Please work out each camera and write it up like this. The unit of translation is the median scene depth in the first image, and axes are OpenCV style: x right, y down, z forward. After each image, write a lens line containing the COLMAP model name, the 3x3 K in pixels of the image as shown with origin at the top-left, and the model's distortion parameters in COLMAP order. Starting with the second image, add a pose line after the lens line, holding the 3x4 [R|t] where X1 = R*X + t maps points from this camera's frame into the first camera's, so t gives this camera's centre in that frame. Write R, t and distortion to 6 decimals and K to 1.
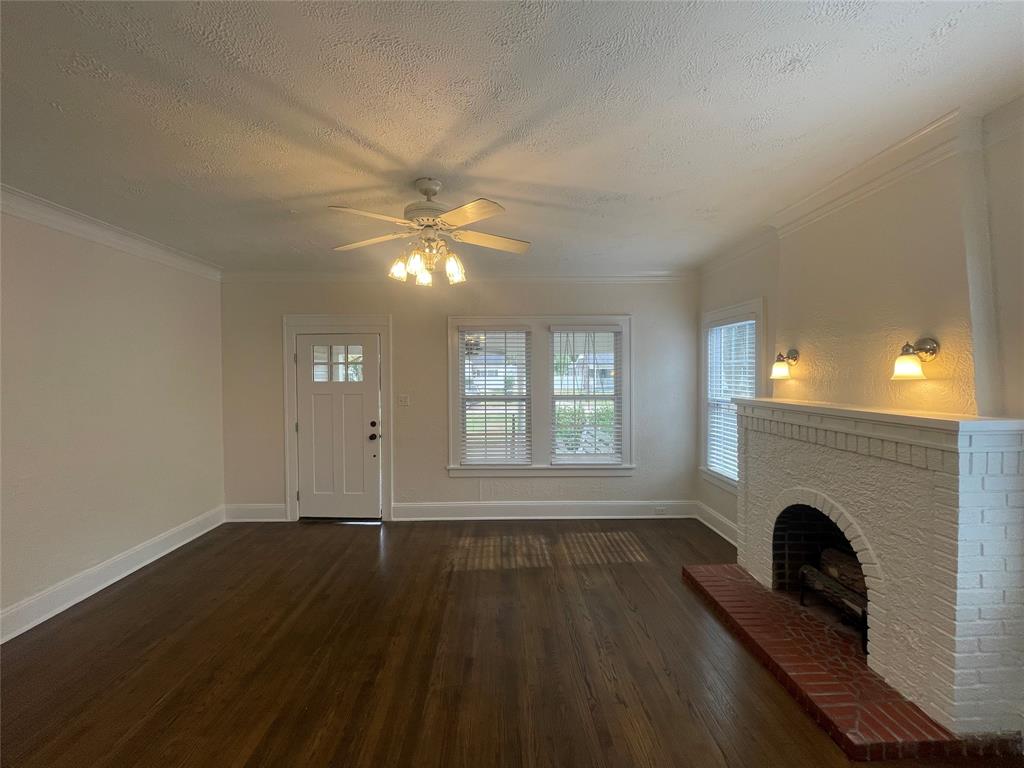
lens RADIAL K [[417.2, 0, 505.5], [0, 417.2, 383.2], [0, 0, 1]] dist [-0.000767, 0.000113]
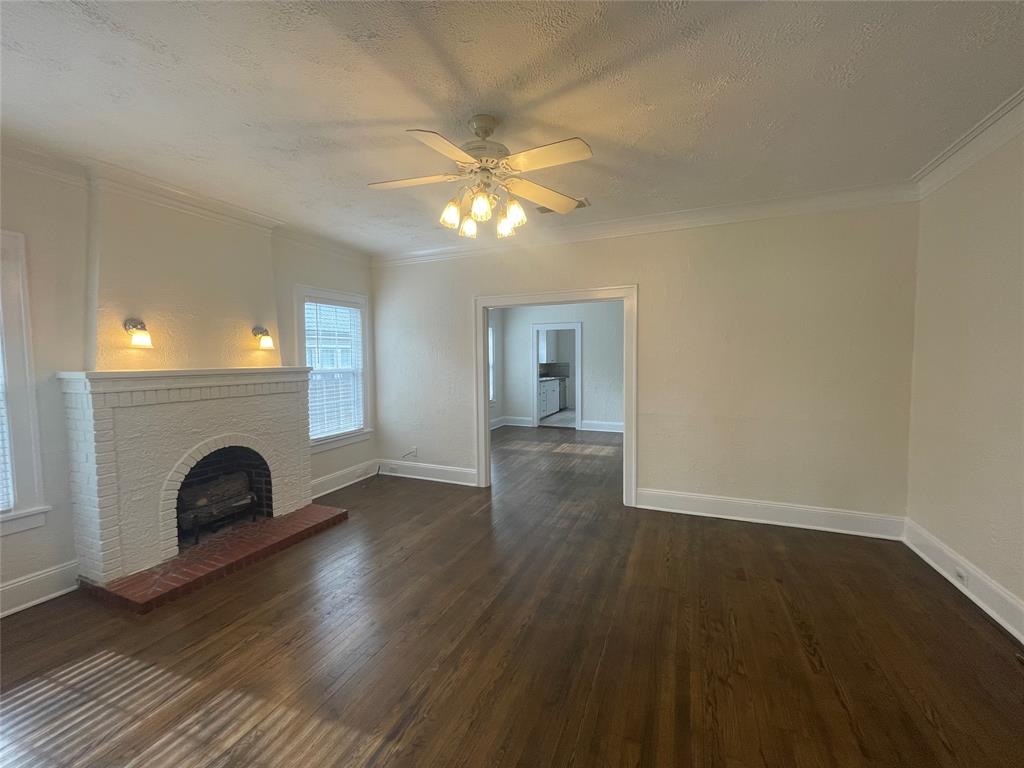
lens RADIAL K [[415.1, 0, 511.9], [0, 415.1, 380.0], [0, 0, 1]] dist [0.000414, 0.000142]
pose [[-0.912920, -0.006166, 0.408093, -0.519926], [0.025501, 0.997070, 0.072114, 0.017203], [-0.407342, 0.076241, -0.910088, 1.559871]]
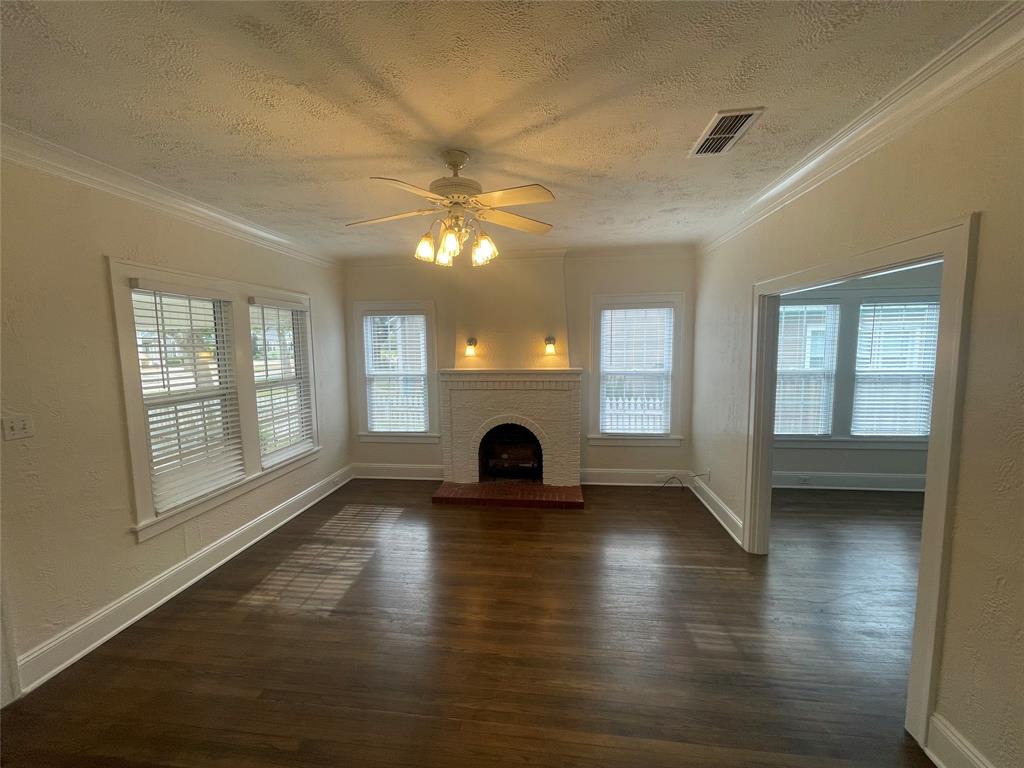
lens RADIAL K [[417.2, 0, 505.5], [0, 417.2, 383.2], [0, 0, 1]] dist [-0.000767, 0.000113]
pose [[0.138225, -0.092362, 0.986085, -0.958548], [0.034825, 0.995480, 0.088360, -0.043927], [-0.989788, 0.022127, 0.140816, 0.649264]]
